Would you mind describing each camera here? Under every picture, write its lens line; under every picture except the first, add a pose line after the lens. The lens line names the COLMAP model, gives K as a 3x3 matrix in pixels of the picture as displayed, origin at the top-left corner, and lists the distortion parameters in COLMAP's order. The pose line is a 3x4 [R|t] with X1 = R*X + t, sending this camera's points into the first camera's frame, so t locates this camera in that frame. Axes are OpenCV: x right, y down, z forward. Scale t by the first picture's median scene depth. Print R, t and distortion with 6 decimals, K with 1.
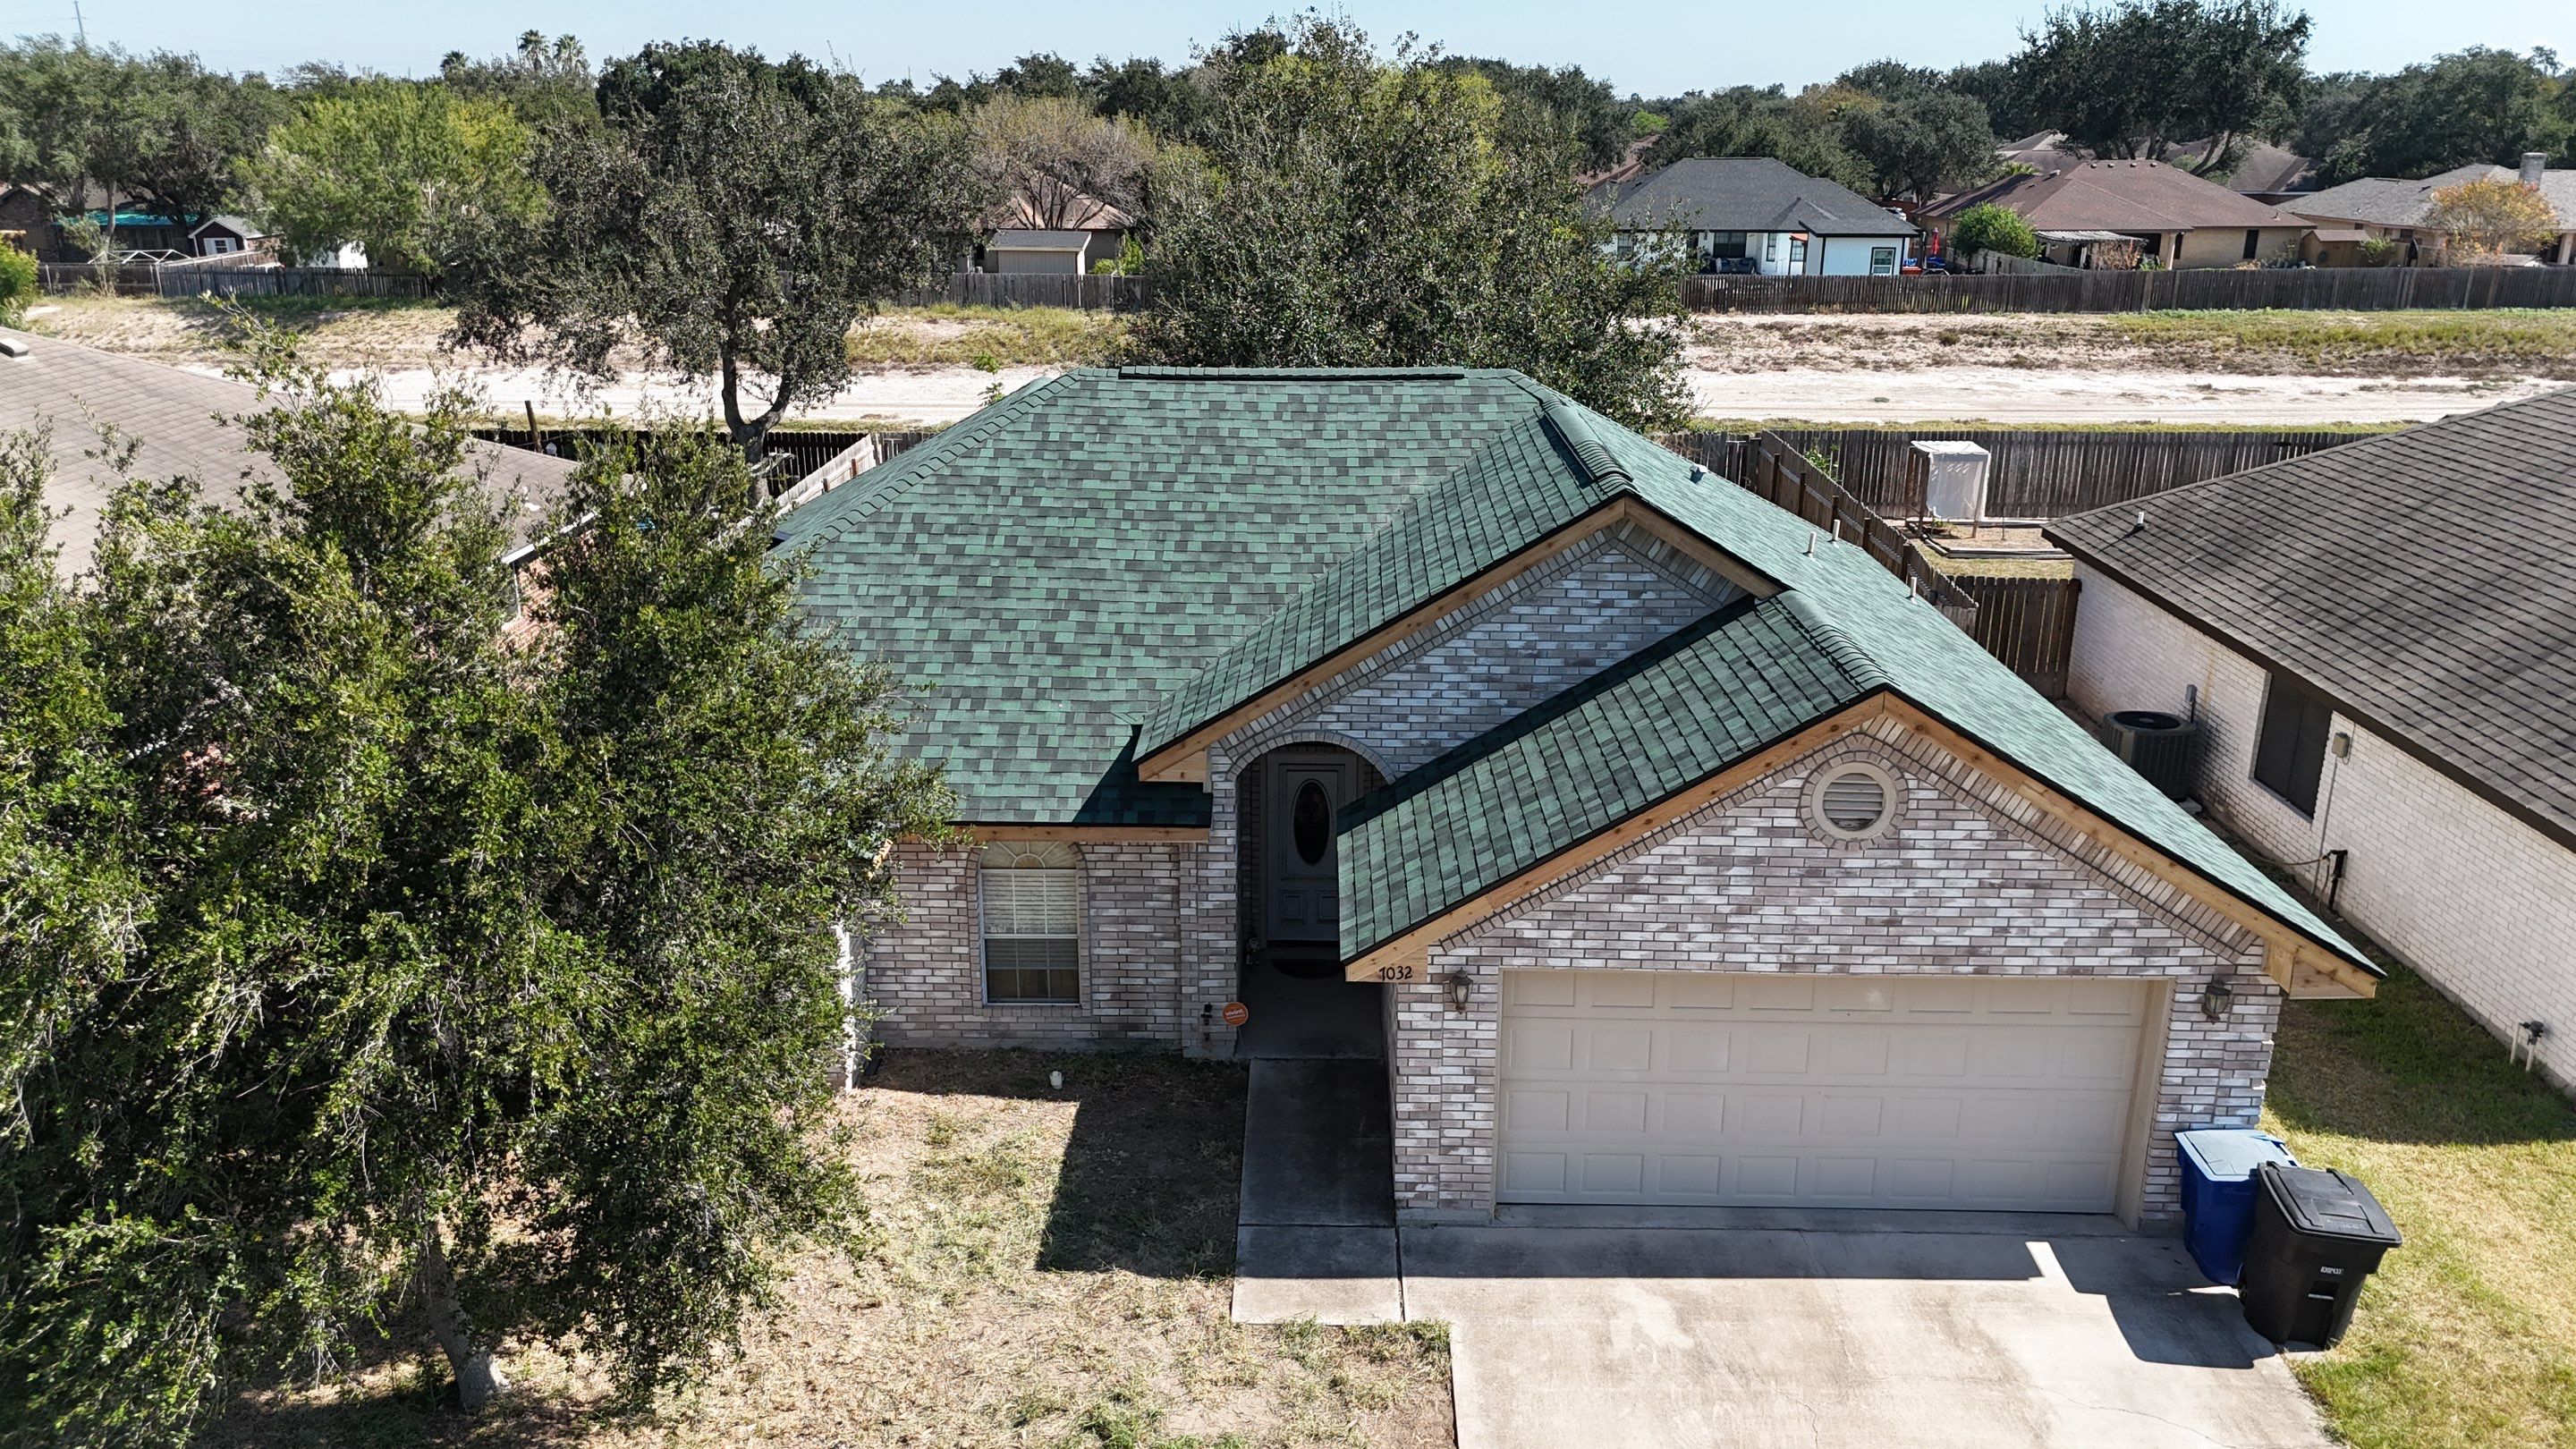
lens RADIAL K [[1896.9, 0, 1283.3], [0, 1896.9, 717.6], [0, 0, 1]] dist [0.118655, -0.189755]
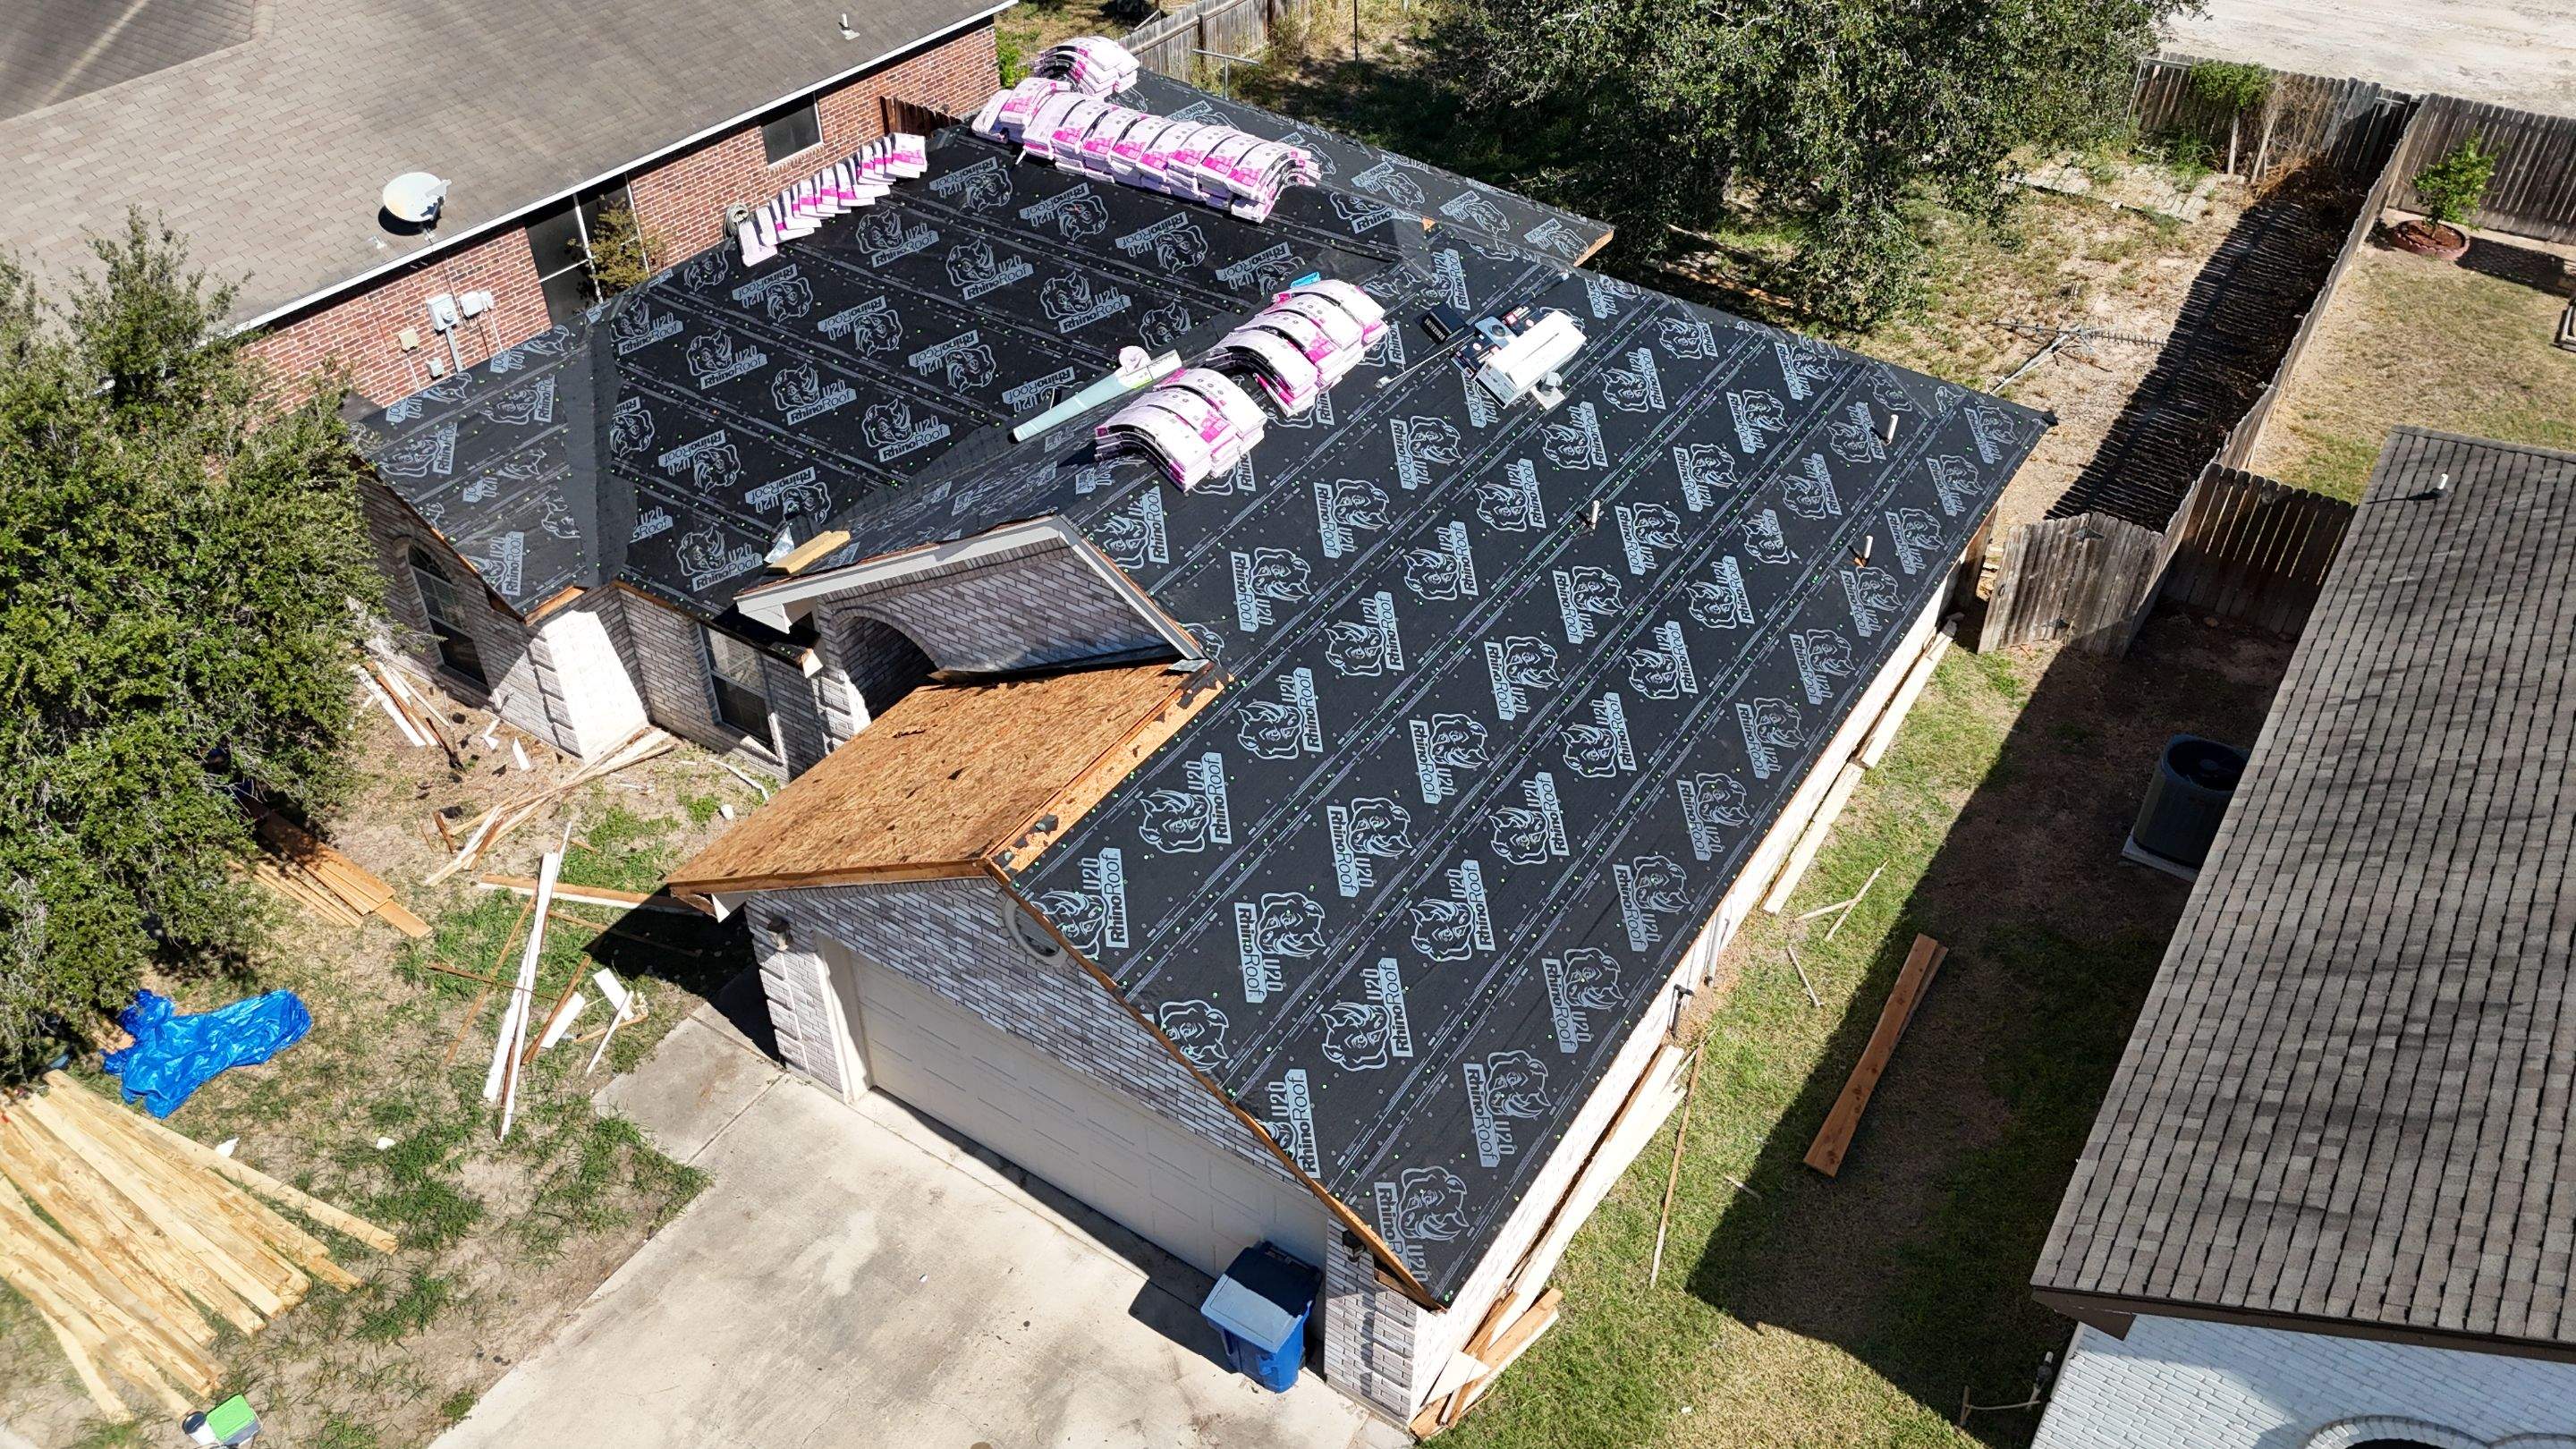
lens RADIAL K [[1903.7, 0, 1287.5], [0, 1903.7, 713.5], [0, 0, 1]] dist [0.094254, -0.099377]
pose [[0.846269, 0.332211, -0.416490, 0.747352], [-0.160227, 0.904281, 0.395730, -0.447647], [0.508090, -0.268161, 0.818495, 0.277763]]
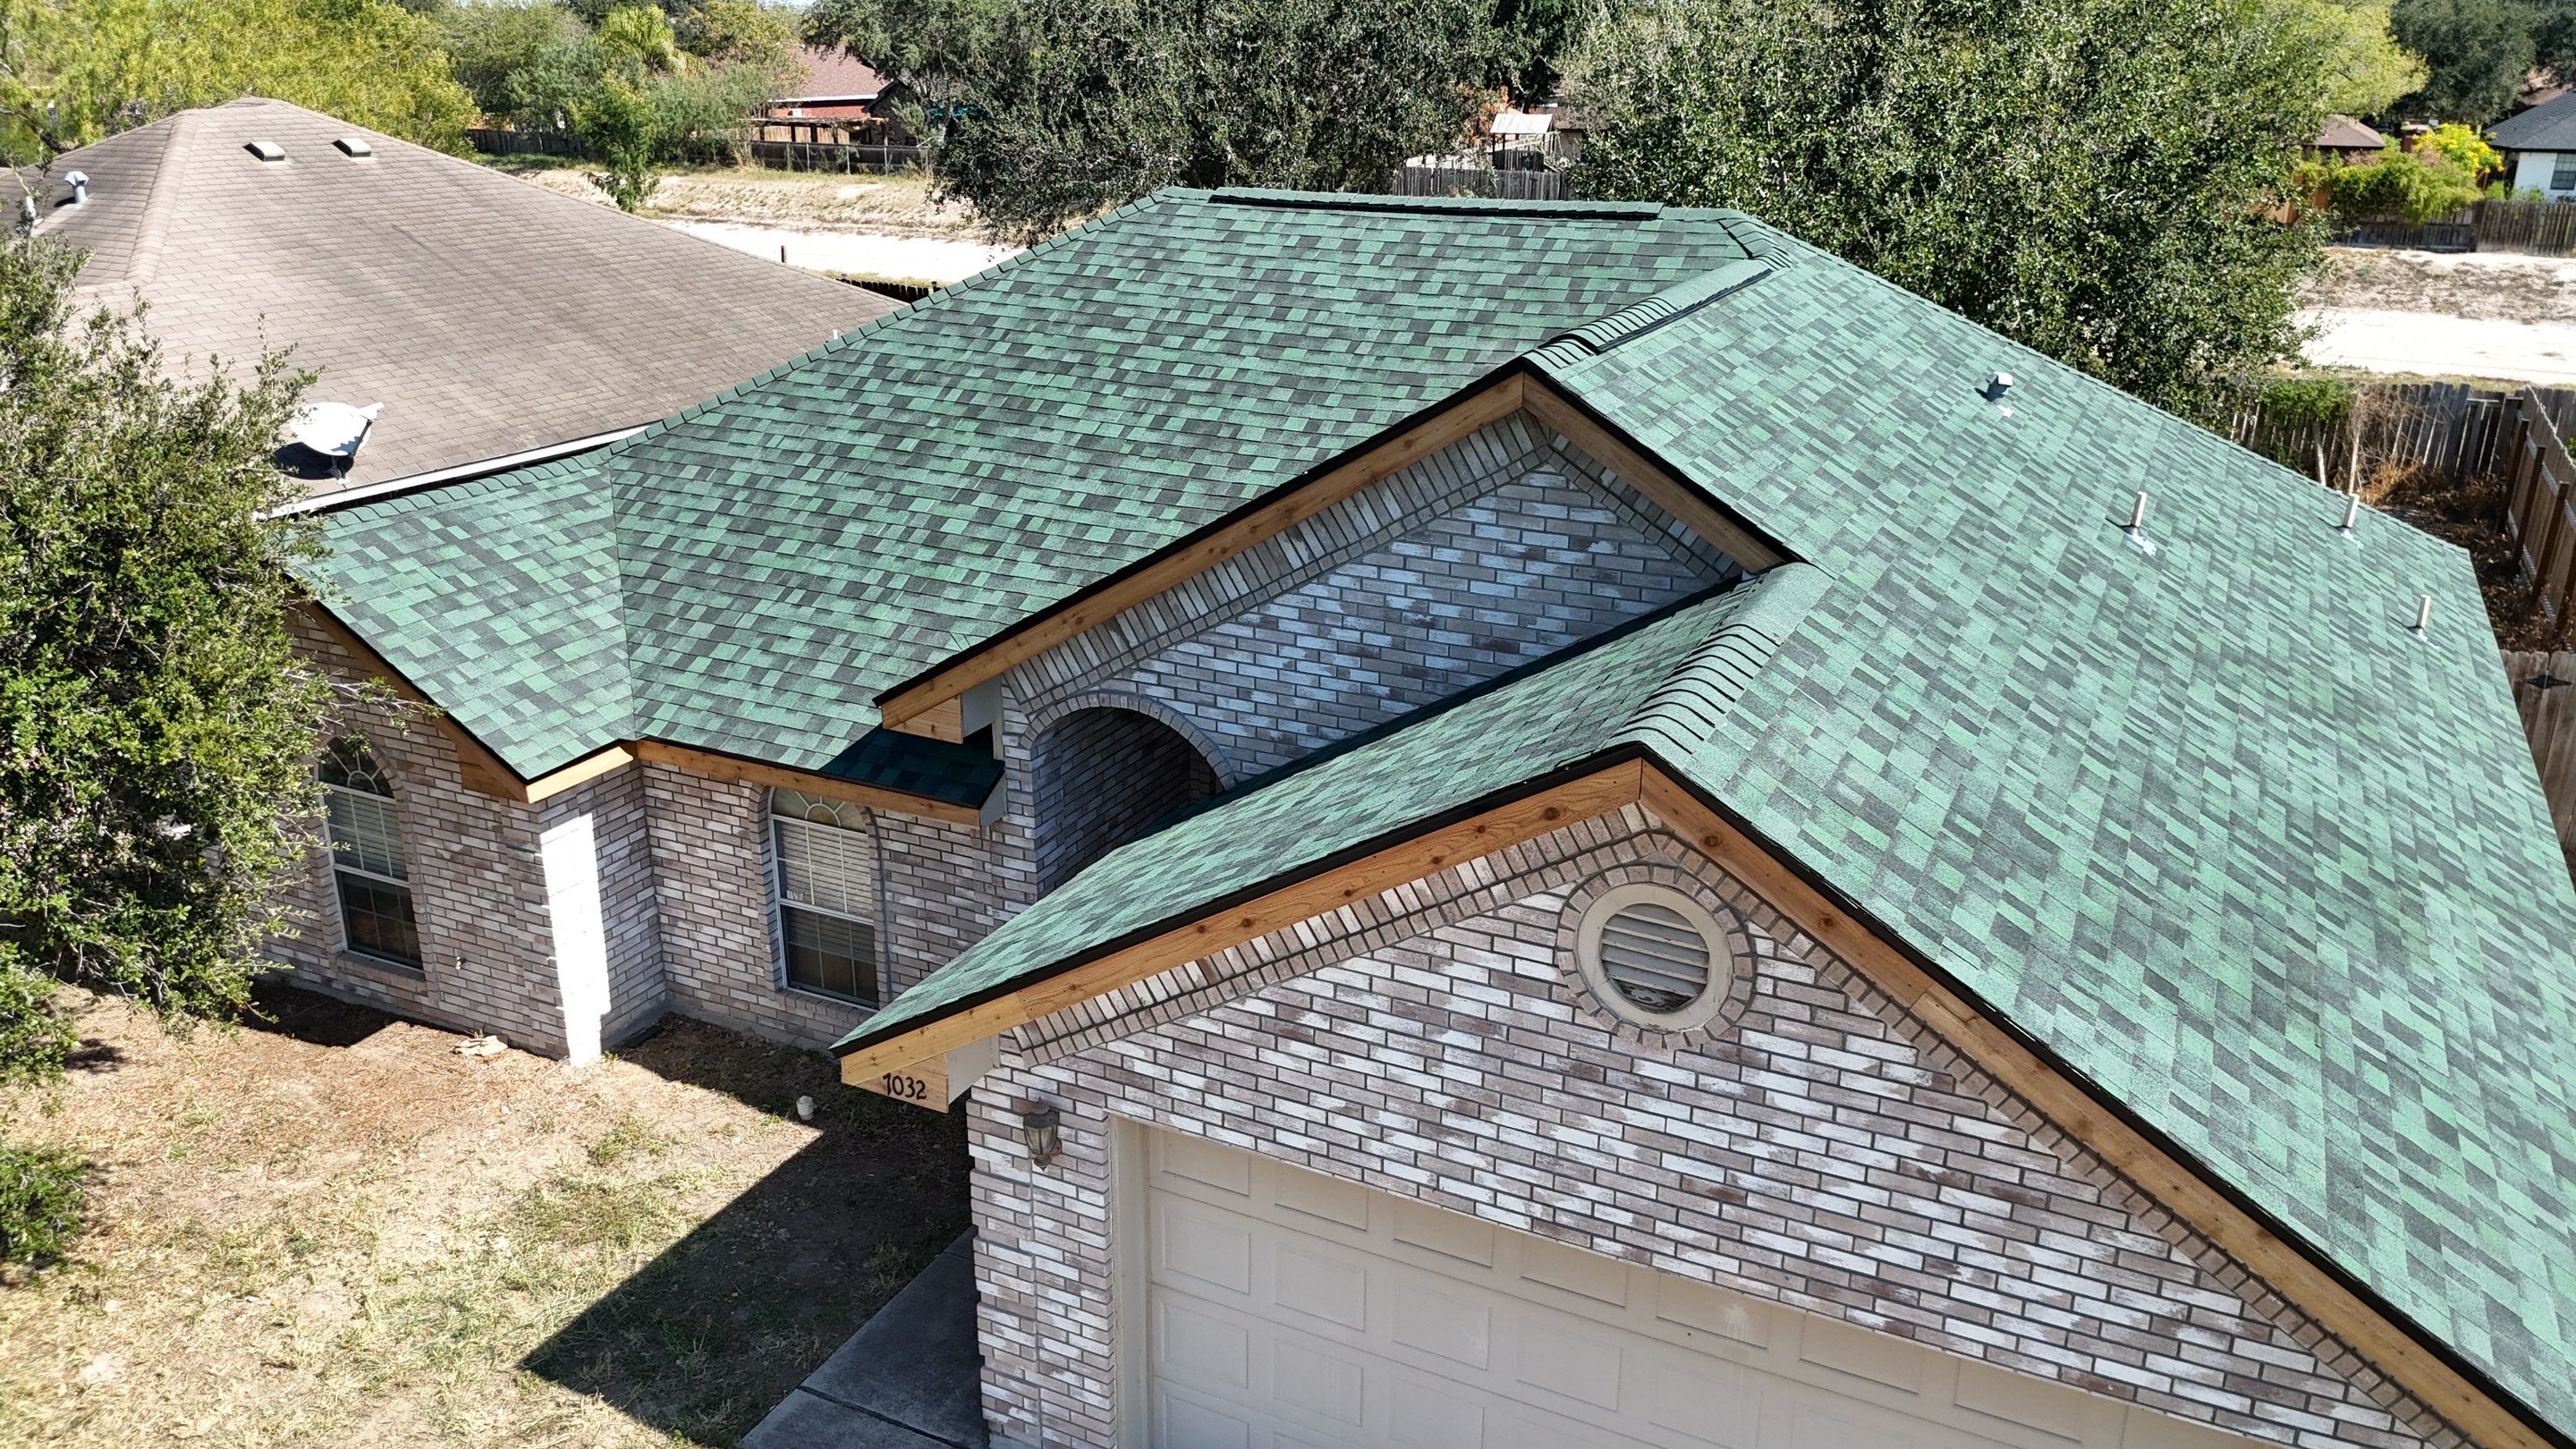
lens RADIAL K [[1903.1, 0, 1281.8], [0, 1903.1, 717.9], [0, 0, 1]] dist [0.097533, -0.122251]
pose [[0.903859, 0.145971, -0.402158, 0.390482], [-0.132135, 0.989284, 0.062103, -0.039013], [0.406914, -0.002993, 0.913461, 0.456844]]
